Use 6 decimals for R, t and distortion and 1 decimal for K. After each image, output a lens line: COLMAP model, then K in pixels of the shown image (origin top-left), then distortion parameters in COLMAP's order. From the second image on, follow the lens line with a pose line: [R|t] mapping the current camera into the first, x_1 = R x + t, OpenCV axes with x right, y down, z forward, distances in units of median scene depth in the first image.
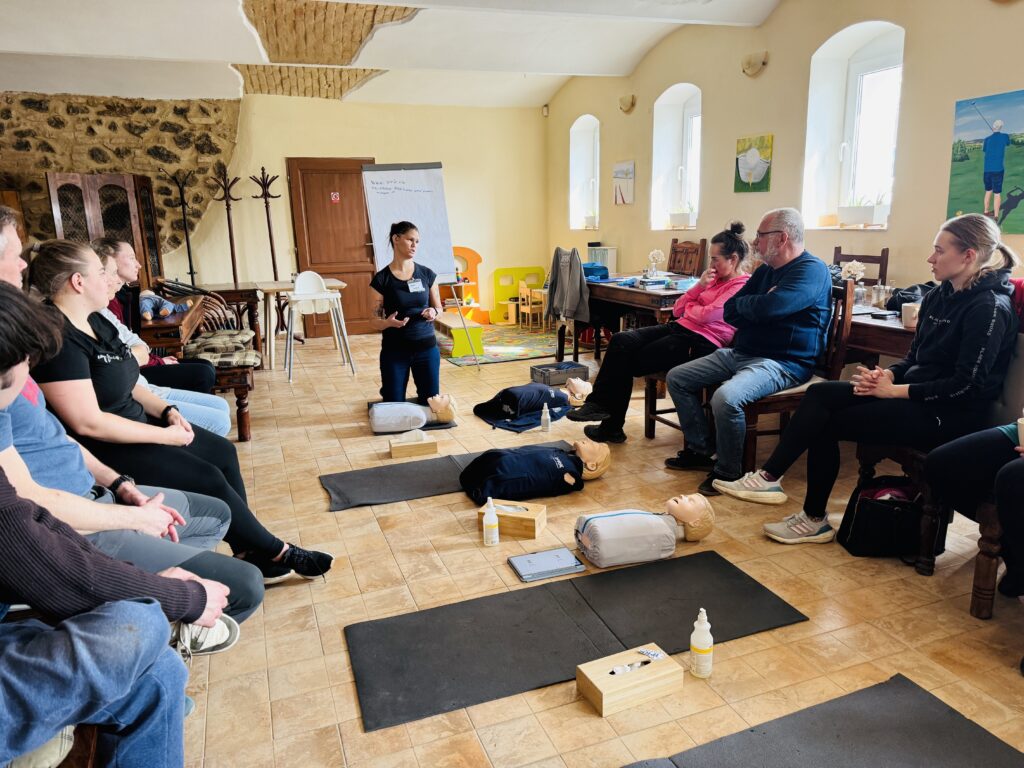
lens RADIAL K [[723.3, 0, 507.7], [0, 723.3, 394.8], [0, 0, 1]] dist [0.009186, -0.015244]
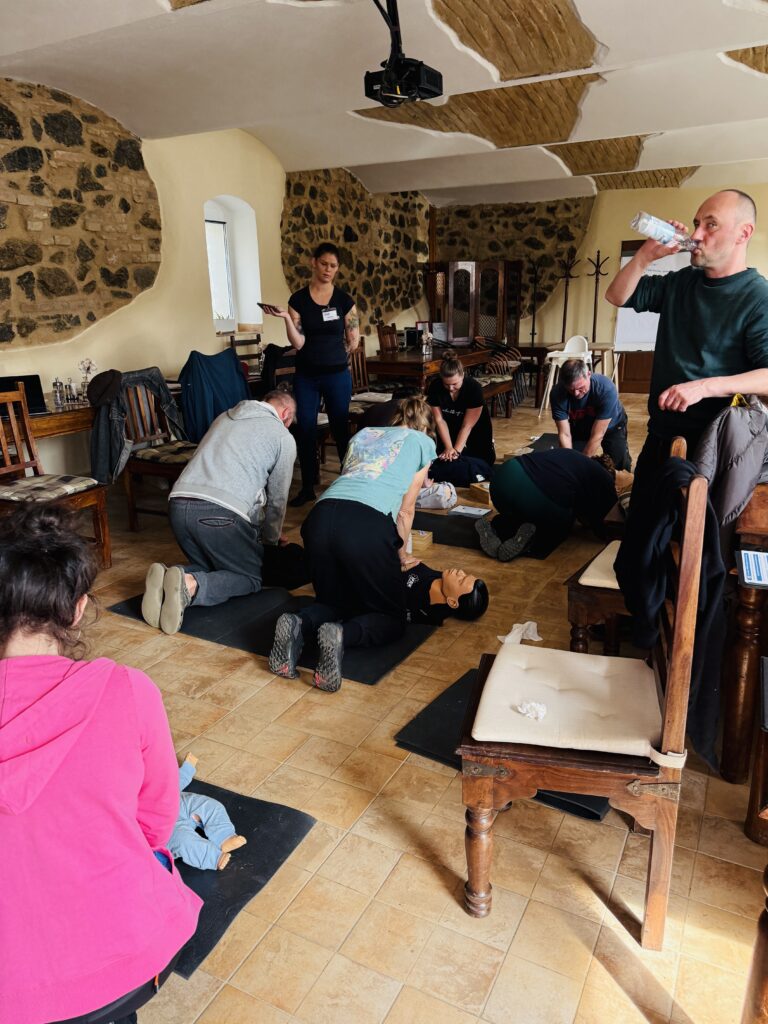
lens RADIAL K [[723.3, 0, 378.3], [0, 723.3, 513.4], [0, 0, 1]] dist [0.009186, -0.015244]
pose [[0.665762, 0.223393, -0.711939, 0.403912], [-0.168506, 0.974496, 0.148202, 0.006446], [0.726888, 0.021299, 0.686425, -0.124779]]
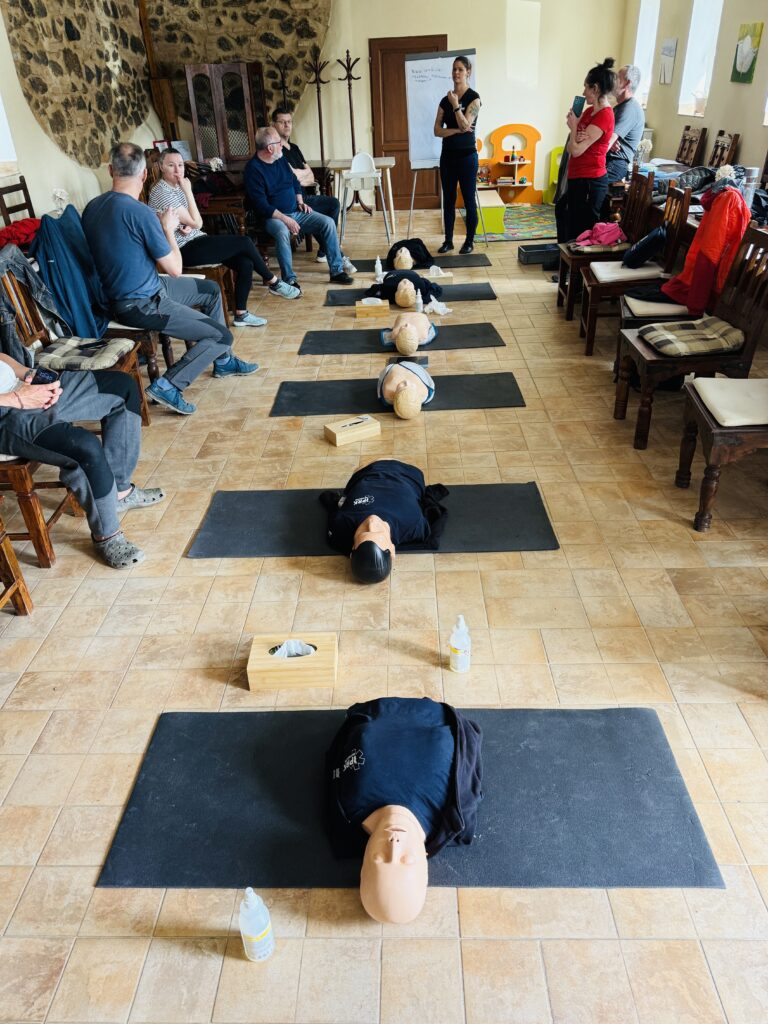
lens RADIAL K [[723.3, 0, 382.3], [0, 723.3, 506.7], [0, 0, 1]] dist [0.009186, -0.015244]
pose [[0.930156, 0.176869, -0.321758, 0.219653], [-0.069403, 0.945226, 0.318952, 0.003135], [0.360546, -0.274344, 0.891483, -0.217975]]
